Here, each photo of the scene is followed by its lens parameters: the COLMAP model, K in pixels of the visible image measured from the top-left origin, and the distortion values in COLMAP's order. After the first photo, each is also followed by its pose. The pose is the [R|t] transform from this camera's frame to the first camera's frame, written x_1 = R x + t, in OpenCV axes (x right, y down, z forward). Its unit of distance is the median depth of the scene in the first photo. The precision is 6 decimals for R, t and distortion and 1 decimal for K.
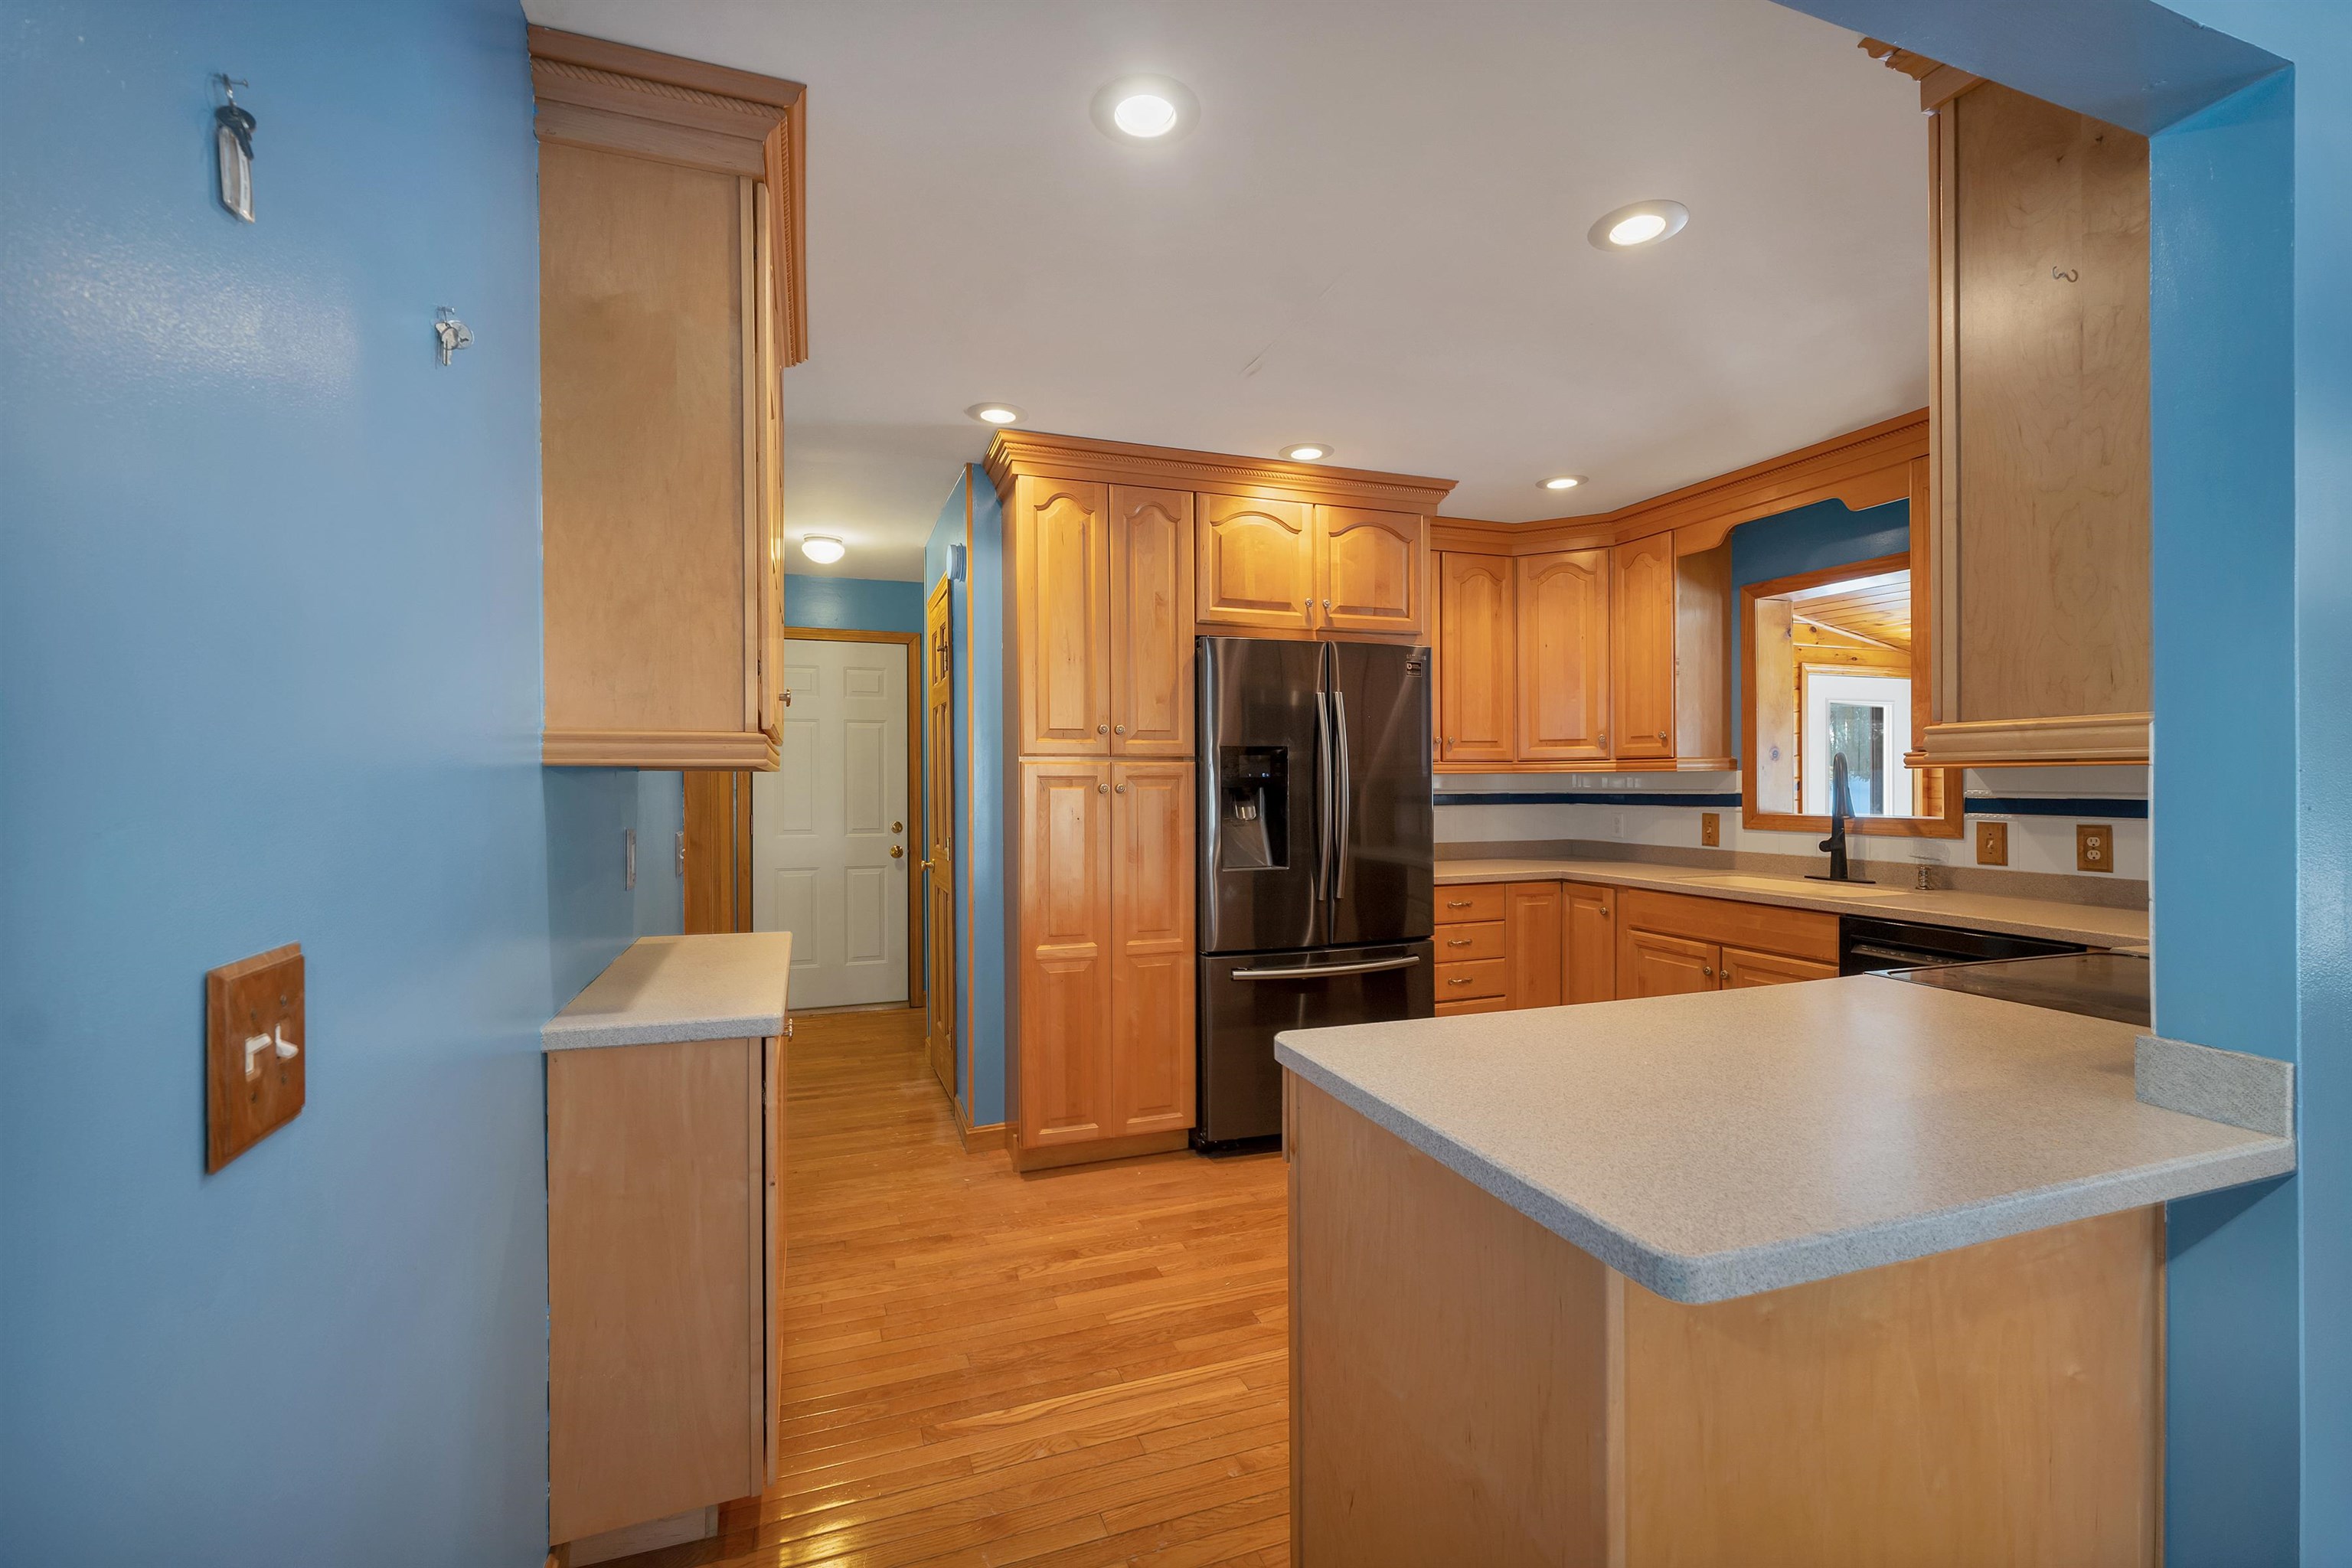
lens RADIAL K [[990.4, 0, 1170.7], [0, 990.4, 793.0], [0, 0, 1]] dist [0.001860, -0.000392]
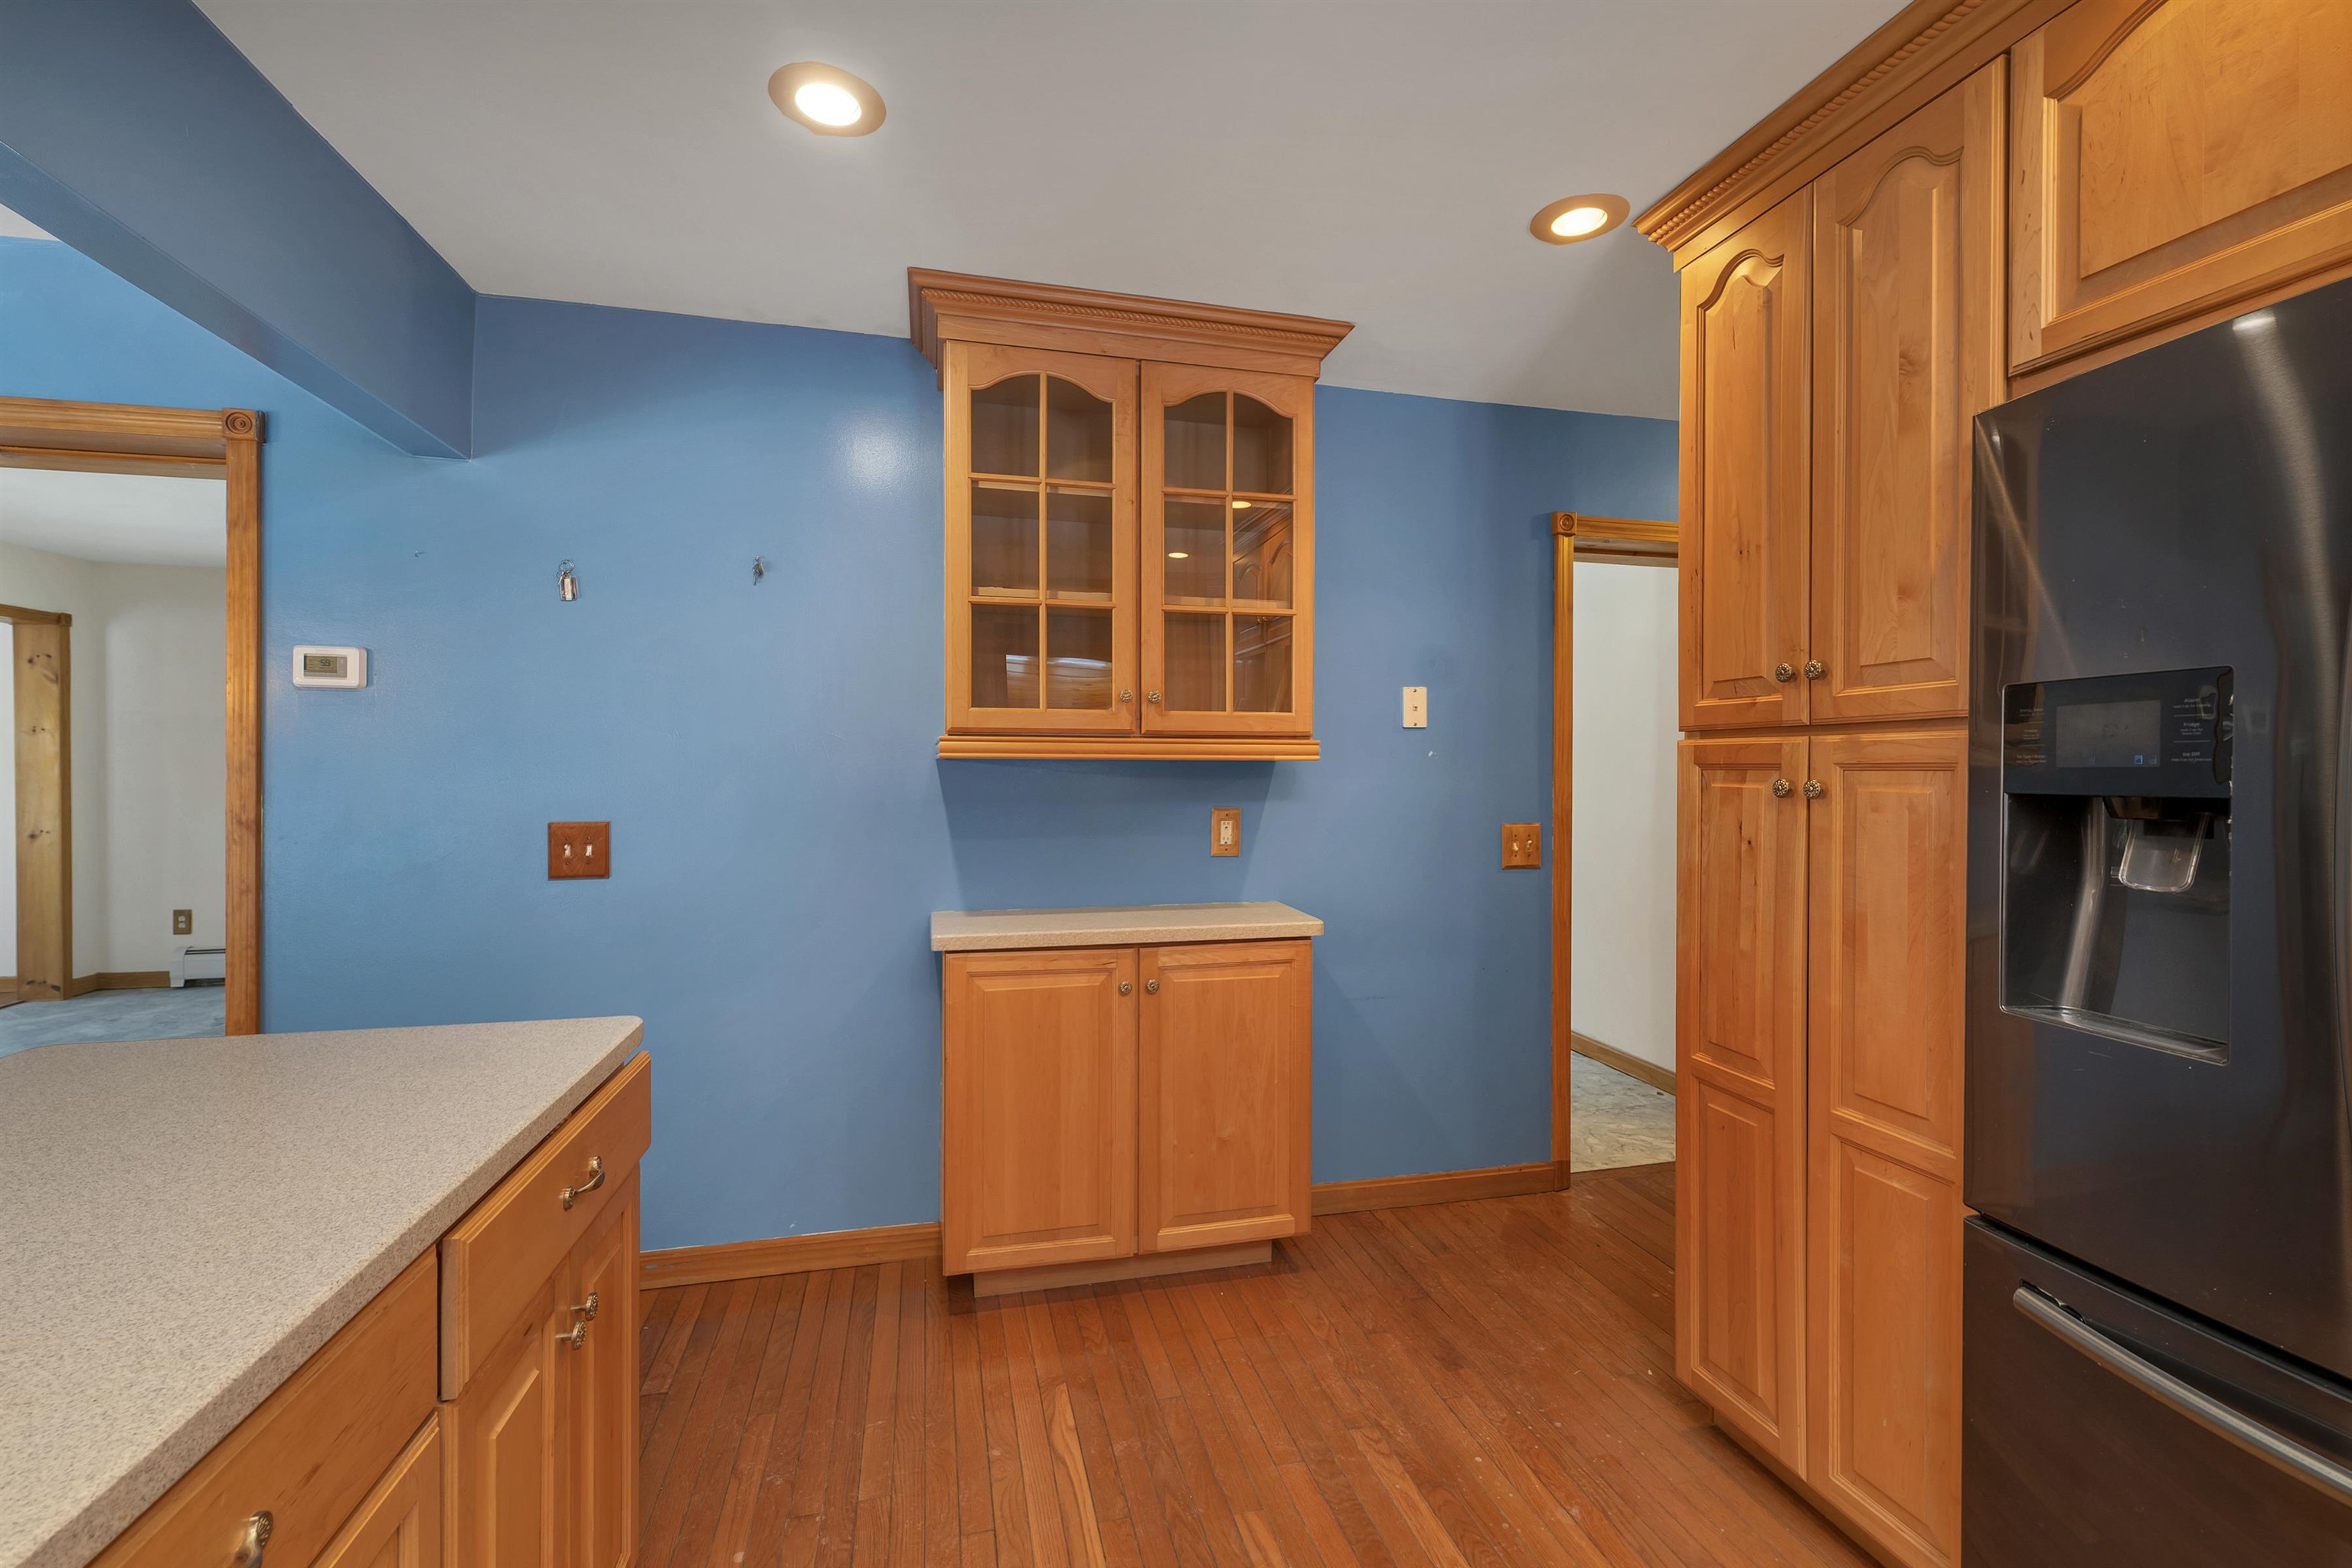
lens RADIAL K [[990.4, 0, 1170.3], [0, 990.4, 776.0], [0, 0, 1]] dist [0.001860, -0.000392]
pose [[-0.115334, 0.012892, -0.993243, 0.541127], [-0.009290, 0.999858, 0.014056, -0.017103], [0.993283, 0.010848, -0.115198, 0.838510]]
